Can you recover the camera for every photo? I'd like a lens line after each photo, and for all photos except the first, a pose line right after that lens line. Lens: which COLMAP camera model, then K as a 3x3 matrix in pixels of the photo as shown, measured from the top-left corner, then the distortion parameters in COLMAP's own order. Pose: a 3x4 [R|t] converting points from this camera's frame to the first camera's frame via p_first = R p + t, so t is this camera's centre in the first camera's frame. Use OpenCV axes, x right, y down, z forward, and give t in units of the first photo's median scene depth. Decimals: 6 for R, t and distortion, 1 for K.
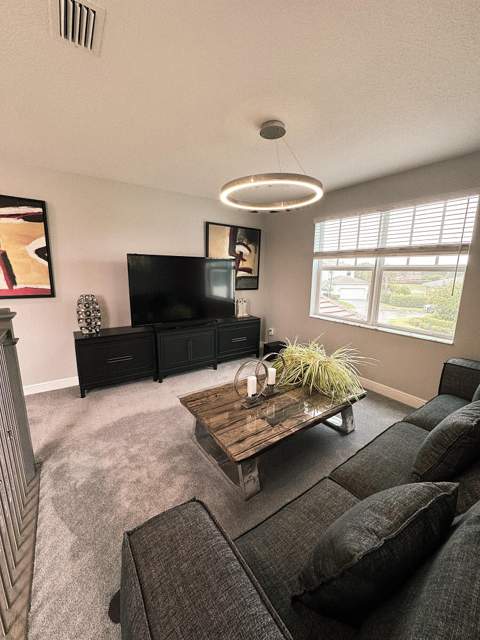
lens RADIAL K [[255.0, 0, 236.9], [0, 255.0, 319.5], [0, 0, 1]] dist [-0.000690, -0.000038]
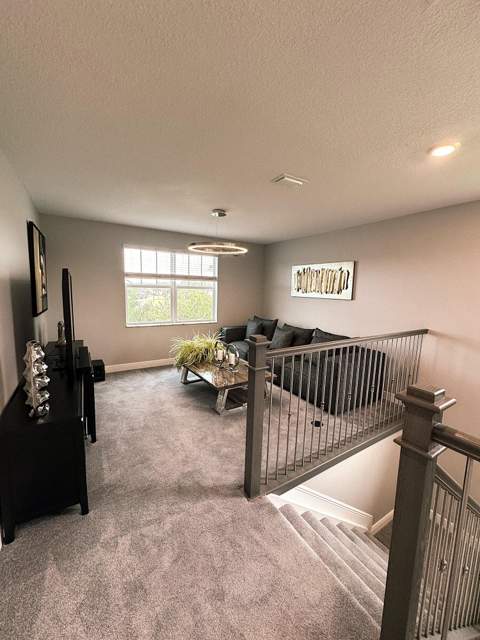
lens RADIAL K [[255.0, 0, 239.7], [0, 255.0, 321.0], [0, 0, 1]] dist [-0.000690, -0.000038]
pose [[0.029582, -0.123802, 0.991866, -0.975910], [0.175902, 0.977459, 0.116758, -0.098571], [-0.983963, 0.171017, 0.050692, 0.512431]]
